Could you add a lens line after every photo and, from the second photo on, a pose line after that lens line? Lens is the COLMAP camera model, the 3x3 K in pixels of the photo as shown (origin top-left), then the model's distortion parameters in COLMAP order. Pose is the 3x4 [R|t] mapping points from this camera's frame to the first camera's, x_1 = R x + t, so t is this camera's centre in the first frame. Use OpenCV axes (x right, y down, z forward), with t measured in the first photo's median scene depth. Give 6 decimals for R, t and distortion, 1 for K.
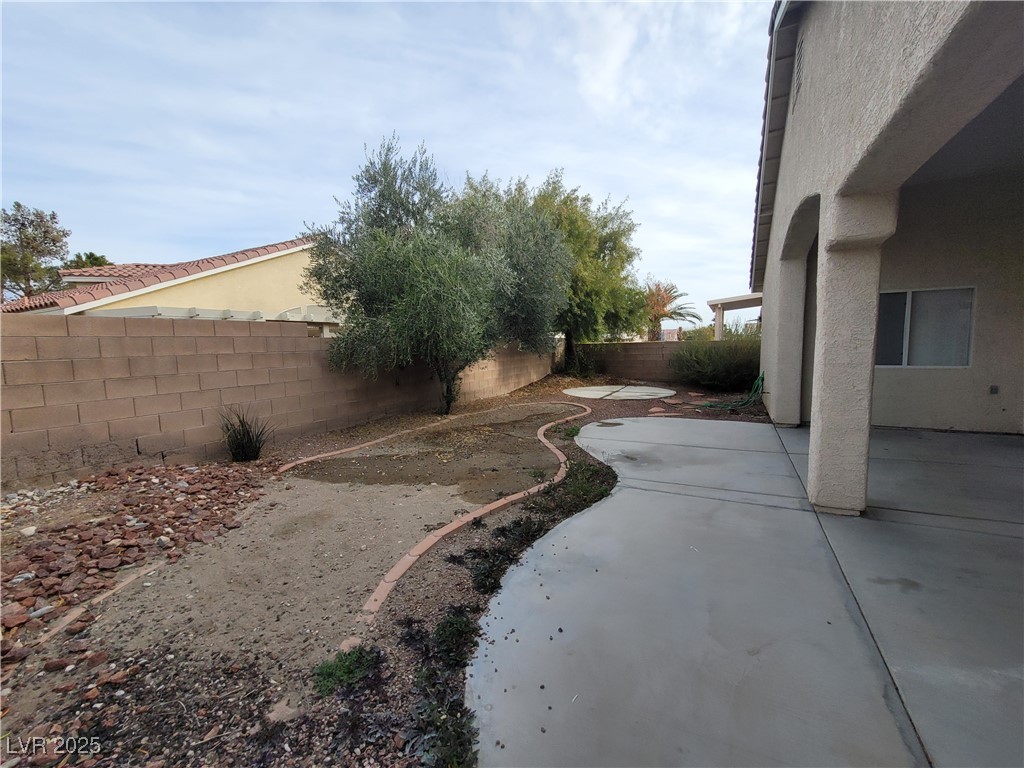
lens RADIAL K [[419.3, 0, 511.8], [0, 419.3, 384.6], [0, 0, 1]] dist [-0.002176, 0.001363]
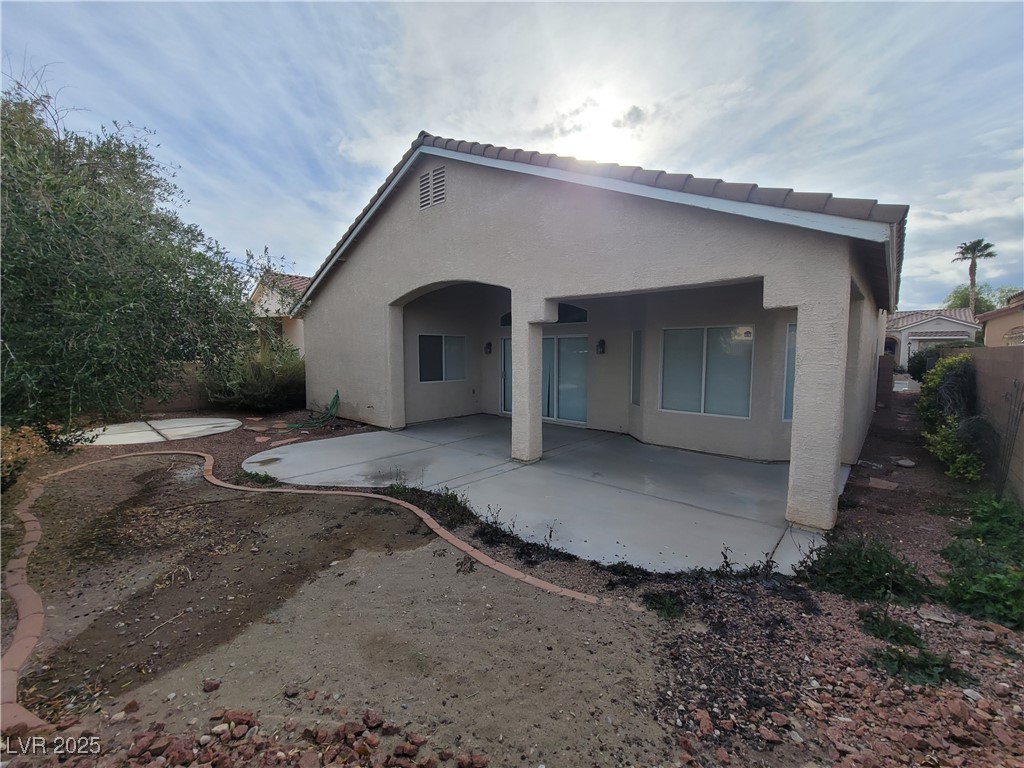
lens RADIAL K [[419.3, 0, 520.1], [0, 419.3, 386.7], [0, 0, 1]] dist [-0.002176, 0.001363]
pose [[0.244926, -0.058106, 0.967799, -0.830272], [0.088766, 0.995354, 0.037296, -0.082556], [-0.965470, 0.076773, 0.248946, 0.461236]]
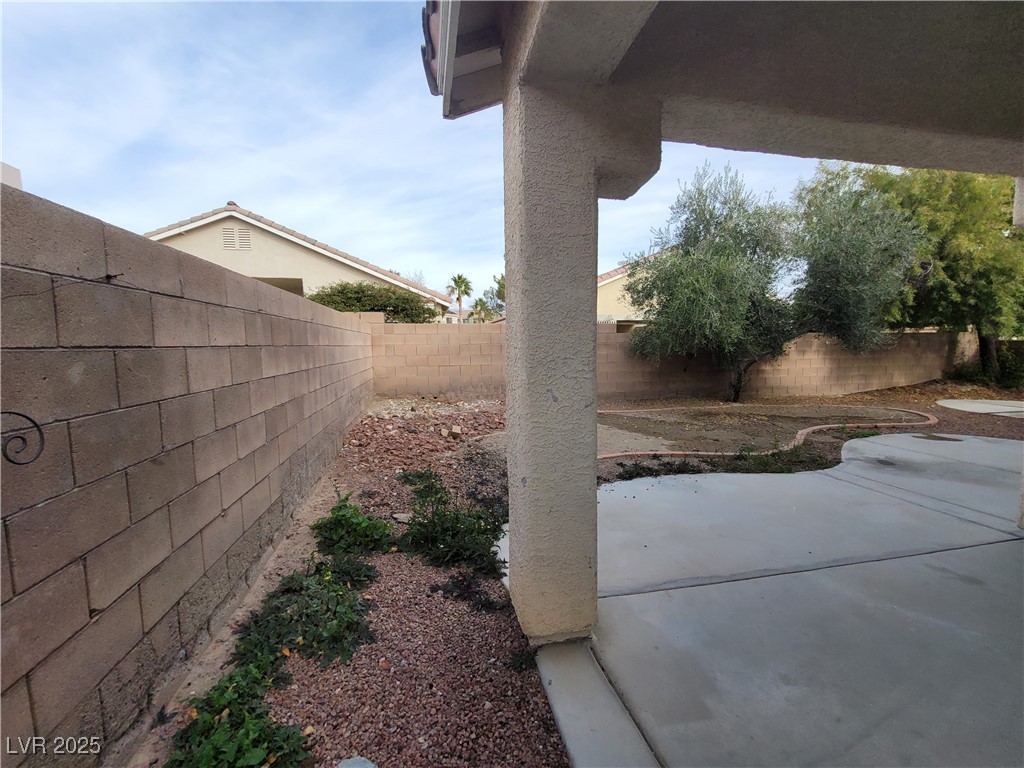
lens RADIAL K [[419.3, 0, 516.1], [0, 419.3, 381.8], [0, 0, 1]] dist [-0.002176, 0.001363]
pose [[0.641785, 0.086126, -0.762033, 0.566229], [-0.081451, 0.995708, 0.043938, 0.028671], [0.762547, 0.033869, 0.646046, -0.284732]]
